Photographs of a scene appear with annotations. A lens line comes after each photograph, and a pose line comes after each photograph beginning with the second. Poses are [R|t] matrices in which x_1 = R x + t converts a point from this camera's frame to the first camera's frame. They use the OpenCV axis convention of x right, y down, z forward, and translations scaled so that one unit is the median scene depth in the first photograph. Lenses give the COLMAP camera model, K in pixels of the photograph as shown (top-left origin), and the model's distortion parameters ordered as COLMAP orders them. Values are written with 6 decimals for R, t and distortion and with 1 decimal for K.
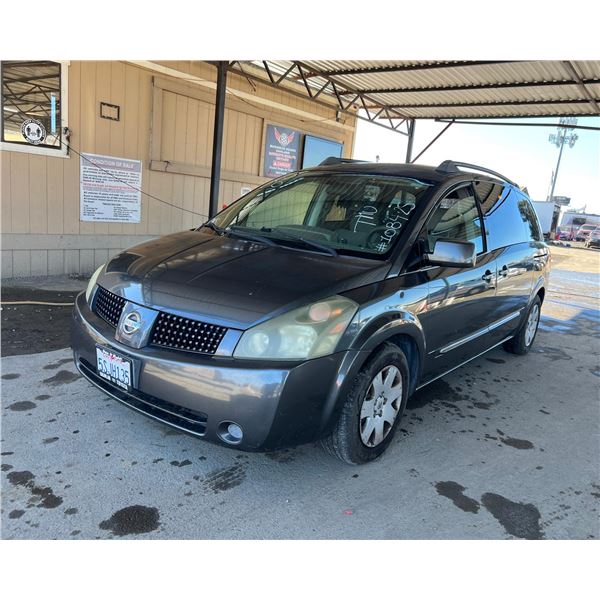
lens RADIAL K [[479.8, 0, 314.0], [0, 479.8, 305.4], [0, 0, 1]] dist [0.034268, -0.033099]
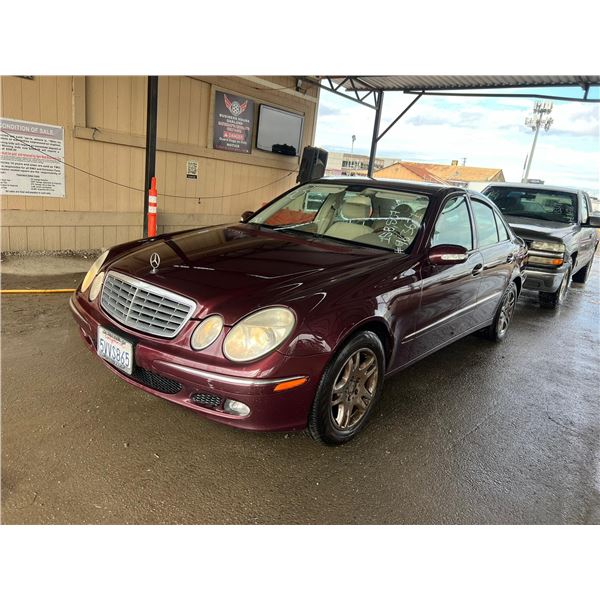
lens RADIAL K [[449.9, 0, 296.8], [0, 449.9, 304.7], [0, 0, 1]] dist [0.034801, -0.035797]
pose [[0.999944, 0.009783, -0.003922, 0.062567], [-0.009568, 0.998621, 0.051629, -0.015357], [0.004422, -0.051588, 0.998659, 0.118965]]
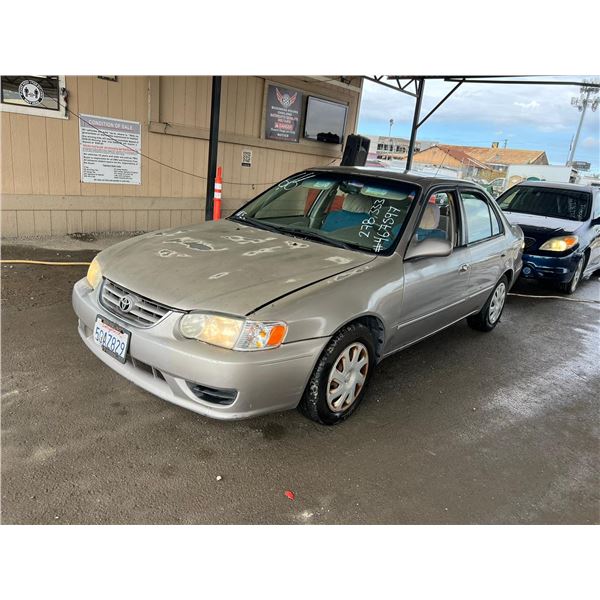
lens RADIAL K [[449.9, 0, 296.7], [0, 449.9, 302.4], [0, 0, 1]] dist [0.034801, -0.035797]
pose [[0.997008, 0.023219, -0.073726, 0.038873], [-0.017326, 0.996677, 0.079597, -0.002987], [0.075329, -0.078082, 0.994097, 0.037734]]
